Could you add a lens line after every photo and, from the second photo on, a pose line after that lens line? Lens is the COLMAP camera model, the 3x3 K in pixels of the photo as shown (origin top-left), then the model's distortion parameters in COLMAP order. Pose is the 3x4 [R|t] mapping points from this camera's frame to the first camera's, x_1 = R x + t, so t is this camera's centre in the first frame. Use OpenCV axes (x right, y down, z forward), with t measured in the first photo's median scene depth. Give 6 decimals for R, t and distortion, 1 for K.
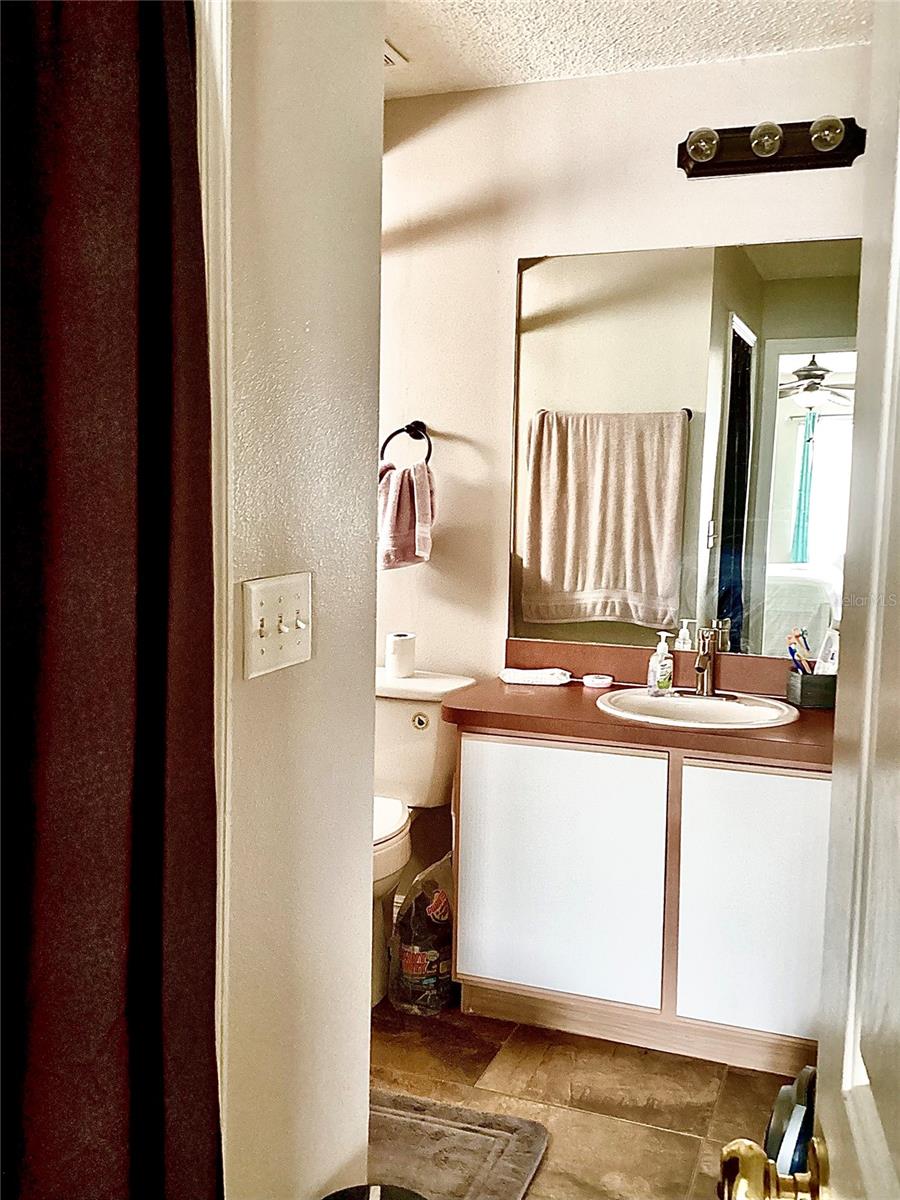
lens RADIAL K [[1115.5, 0, 444.0], [0, 1115.5, 590.9], [0, 0, 1]] dist [0.015590, 0.000000]
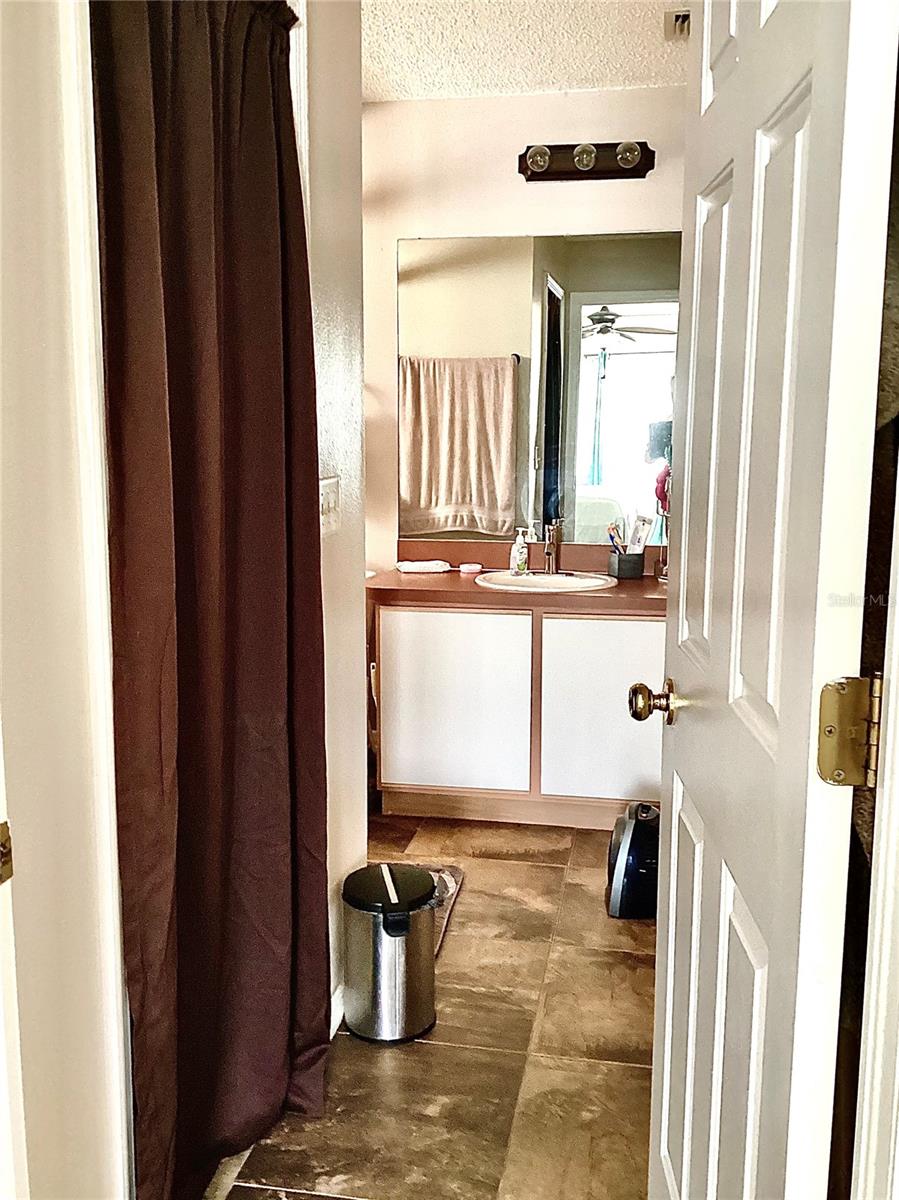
lens RADIAL K [[1115.5, 0, 453.0], [0, 1115.5, 608.8], [0, 0, 1]] dist [0.015590, 0.000000]
pose [[0.981240, -0.046042, 0.187211, -0.132491], [0.031965, 0.996477, 0.077532, 0.025393], [-0.190121, -0.070093, 0.979255, -0.296522]]
